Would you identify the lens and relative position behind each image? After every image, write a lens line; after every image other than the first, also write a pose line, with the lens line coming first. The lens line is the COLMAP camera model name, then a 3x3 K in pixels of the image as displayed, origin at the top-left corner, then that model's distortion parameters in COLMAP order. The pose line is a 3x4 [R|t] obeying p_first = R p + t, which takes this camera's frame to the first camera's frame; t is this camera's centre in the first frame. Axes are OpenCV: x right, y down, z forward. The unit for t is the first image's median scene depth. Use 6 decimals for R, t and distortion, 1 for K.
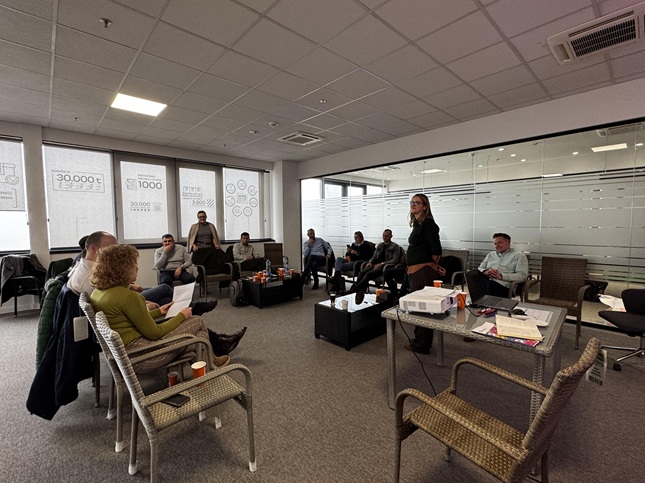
lens RADIAL K [[298.2, 0, 322.5], [0, 298.2, 241.5], [0, 0, 1]] dist [0.002381, 0.000331]
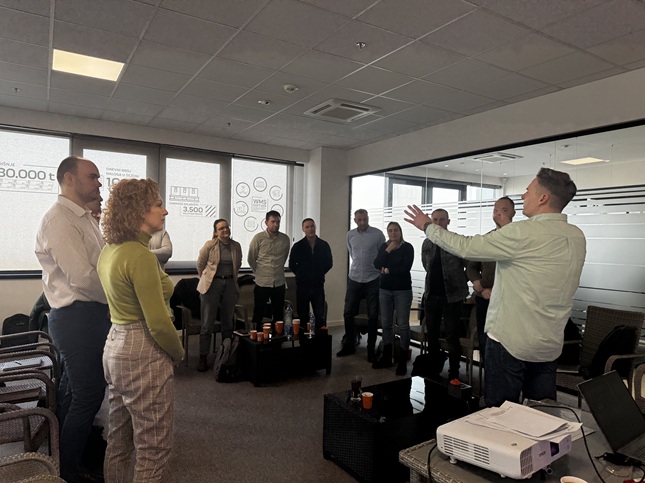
lens RADIAL K [[448.5, 0, 317.8], [0, 448.5, 242.3], [0, 0, 1]] dist [0.094187, -0.115765]
pose [[0.978744, 0.031635, -0.202630, 0.071456], [-0.043332, 0.997625, -0.053547, -0.018525], [0.200455, 0.061190, 0.977790, 0.081103]]
